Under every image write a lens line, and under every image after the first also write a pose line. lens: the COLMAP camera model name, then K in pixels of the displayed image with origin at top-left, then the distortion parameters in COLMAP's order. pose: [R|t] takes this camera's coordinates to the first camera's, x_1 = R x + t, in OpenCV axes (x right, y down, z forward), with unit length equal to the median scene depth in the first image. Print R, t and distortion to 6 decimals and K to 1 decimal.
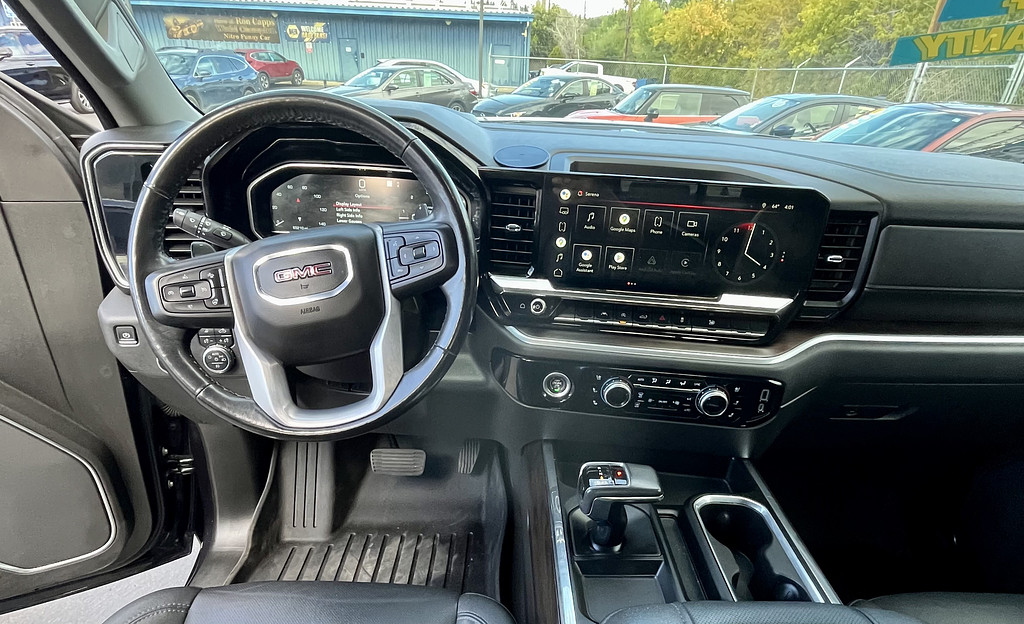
lens RADIAL K [[579.4, 0, 524.2], [0, 579.4, 364.9], [0, 0, 1]] dist [-0.005642, -0.000506]
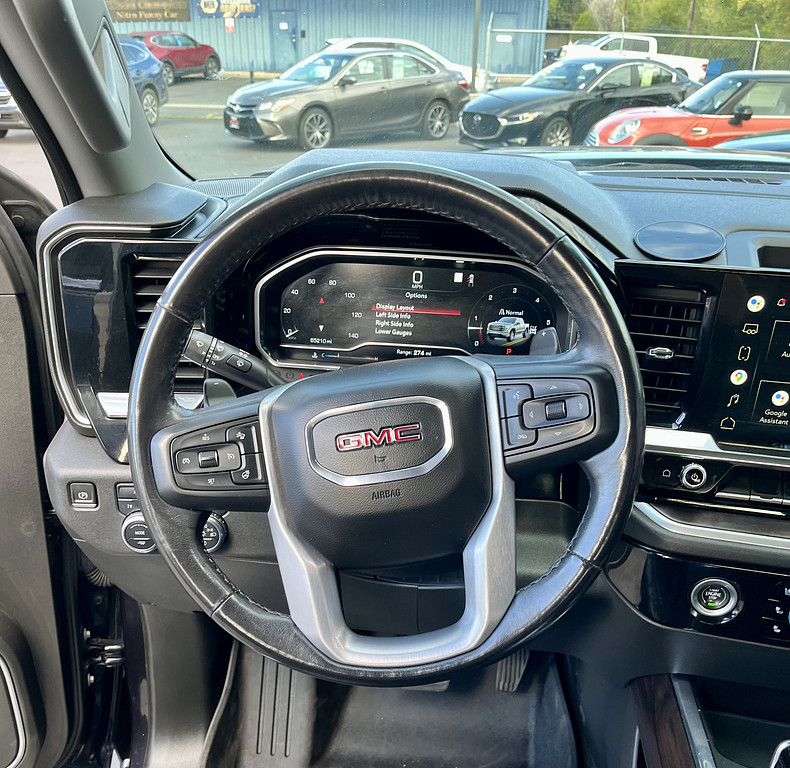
lens RADIAL K [[841.2, 0, 394.0], [0, 841.2, 479.0], [0, 0, 1]] dist [0.075973, -0.169435]
pose [[0.989949, 0.038601, -0.136058, -0.173861], [-0.038580, 0.999252, 0.002790, -0.086503], [0.136064, 0.002487, 0.990697, 0.034435]]
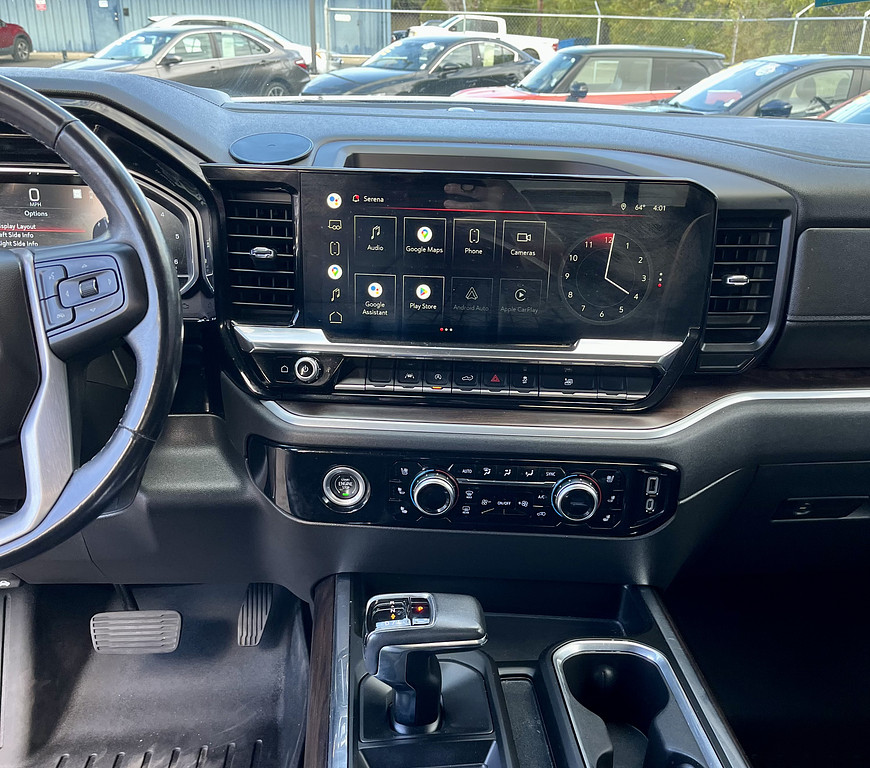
lens RADIAL K [[920.1, 0, 463.9], [0, 920.1, 430.8], [0, 0, 1]] dist [0.066065, -0.100784]
pose [[0.997286, -0.046073, 0.057420, 0.138514], [0.049602, 0.996866, -0.061630, 0.044172], [-0.054401, 0.064311, 0.996446, -0.060780]]
